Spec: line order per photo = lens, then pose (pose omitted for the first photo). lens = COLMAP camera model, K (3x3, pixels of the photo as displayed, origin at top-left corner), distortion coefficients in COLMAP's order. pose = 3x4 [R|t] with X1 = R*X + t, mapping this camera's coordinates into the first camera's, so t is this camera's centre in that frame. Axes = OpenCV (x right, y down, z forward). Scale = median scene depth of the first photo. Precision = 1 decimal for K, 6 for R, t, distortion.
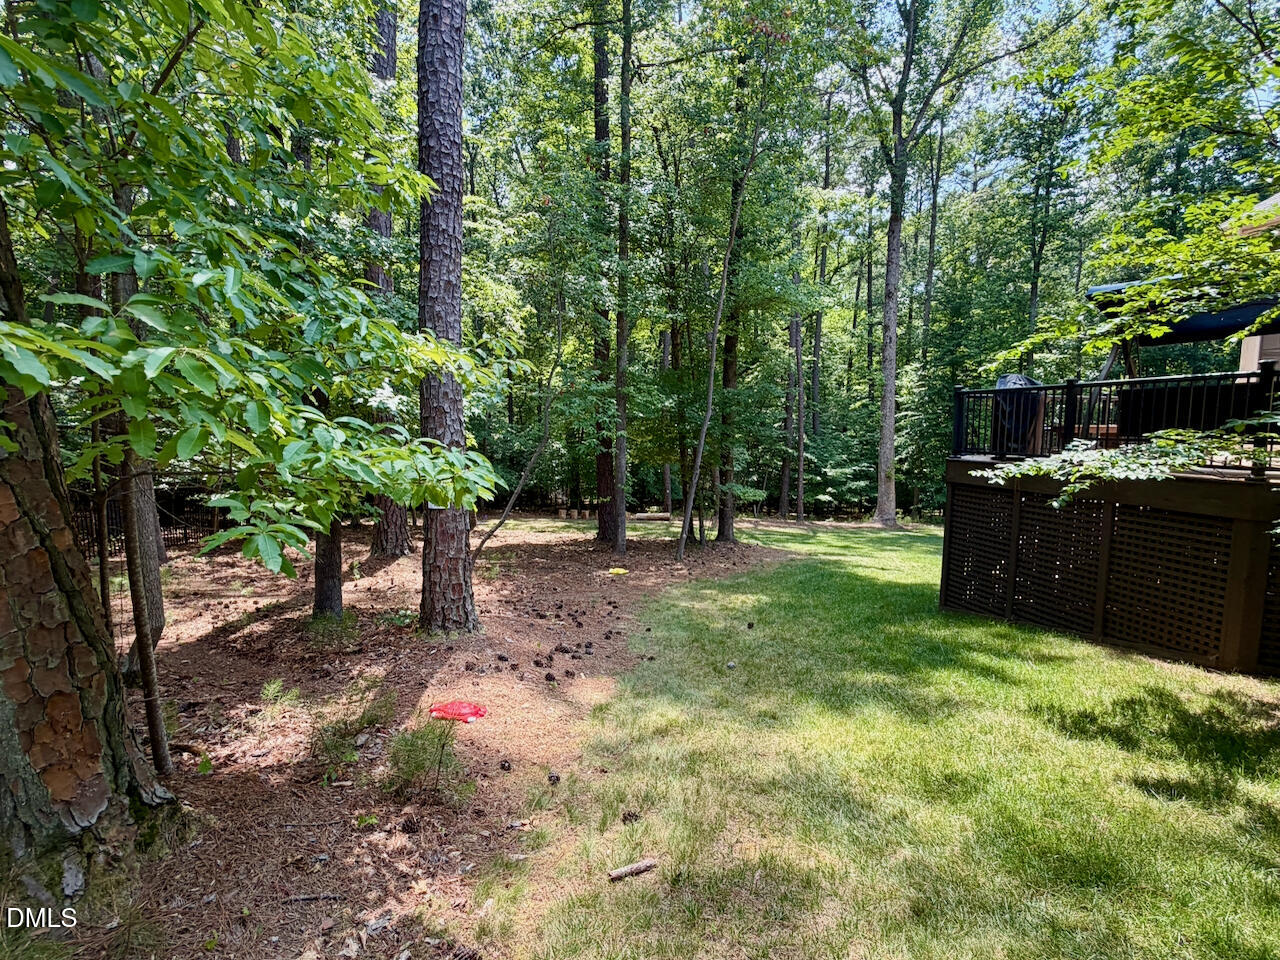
lens RADIAL K [[602.4, 0, 643.8], [0, 602.4, 483.3], [0, 0, 1]] dist [-0.000145, 0.000021]
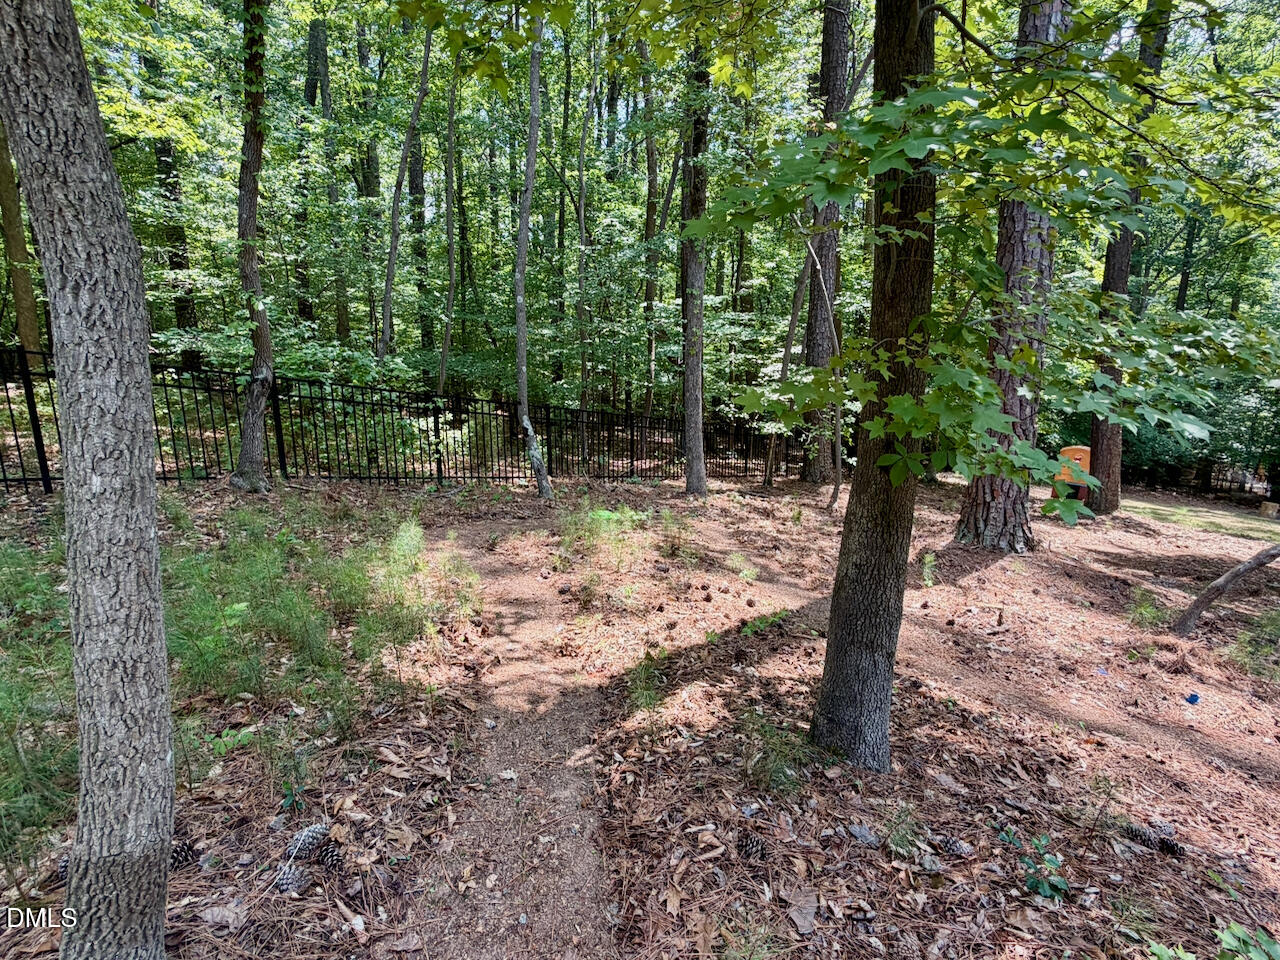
lens RADIAL K [[602.4, 0, 643.8], [0, 602.4, 483.3], [0, 0, 1]] dist [-0.000145, 0.000021]
pose [[0.620188, 0.152351, -0.769517, -0.207106], [-0.093297, 0.988322, 0.120479, 0.020306], [0.778886, -0.002926, 0.627159, 0.408381]]
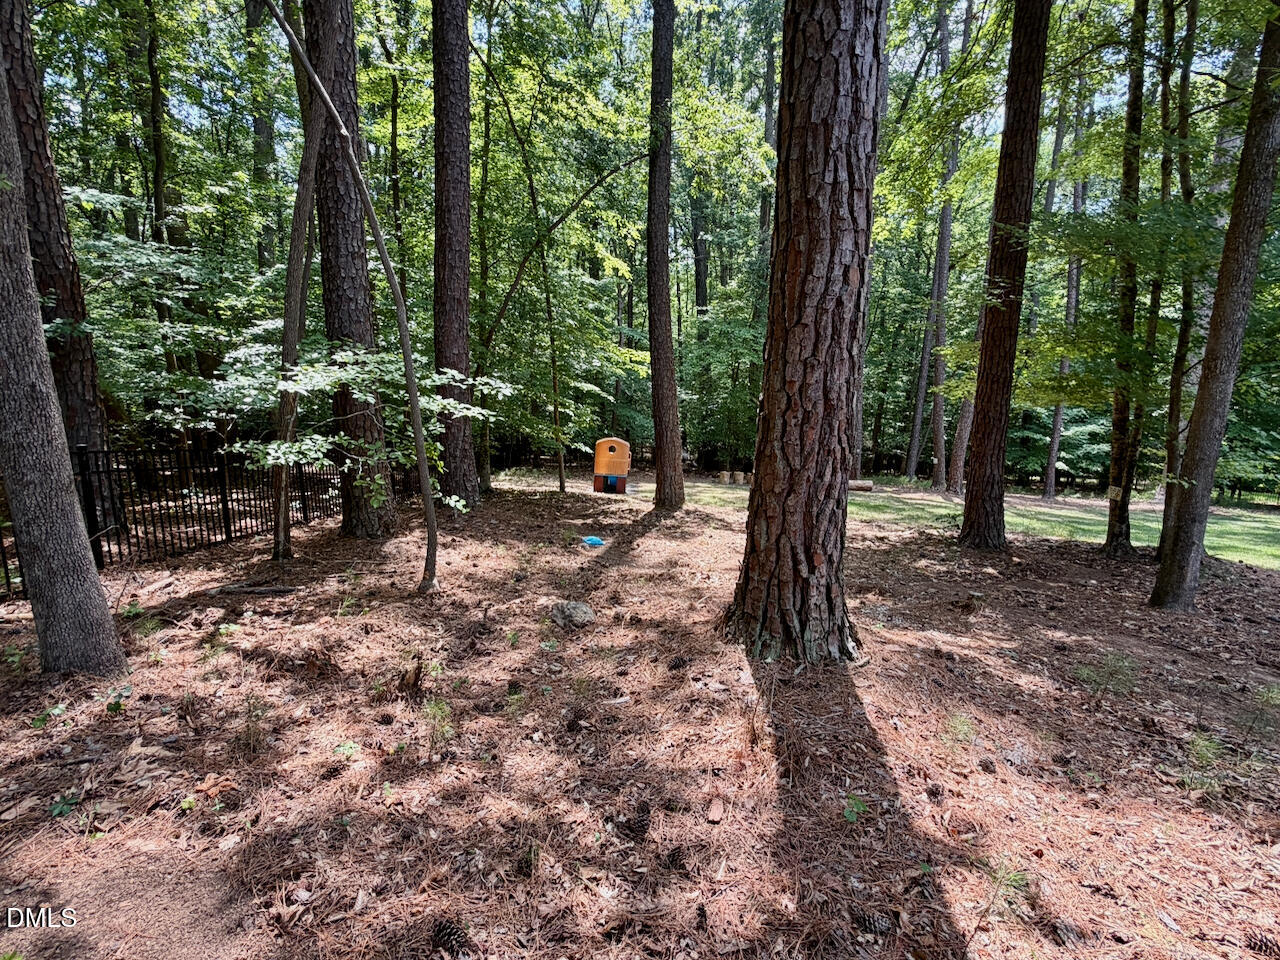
lens RADIAL K [[602.4, 0, 643.8], [0, 602.4, 483.3], [0, 0, 1]] dist [-0.000145, 0.000021]
pose [[0.994100, 0.041400, -0.100260, -0.476994], [-0.034566, 0.997020, 0.068966, 0.011839], [0.102816, -0.065094, 0.992568, 0.700658]]
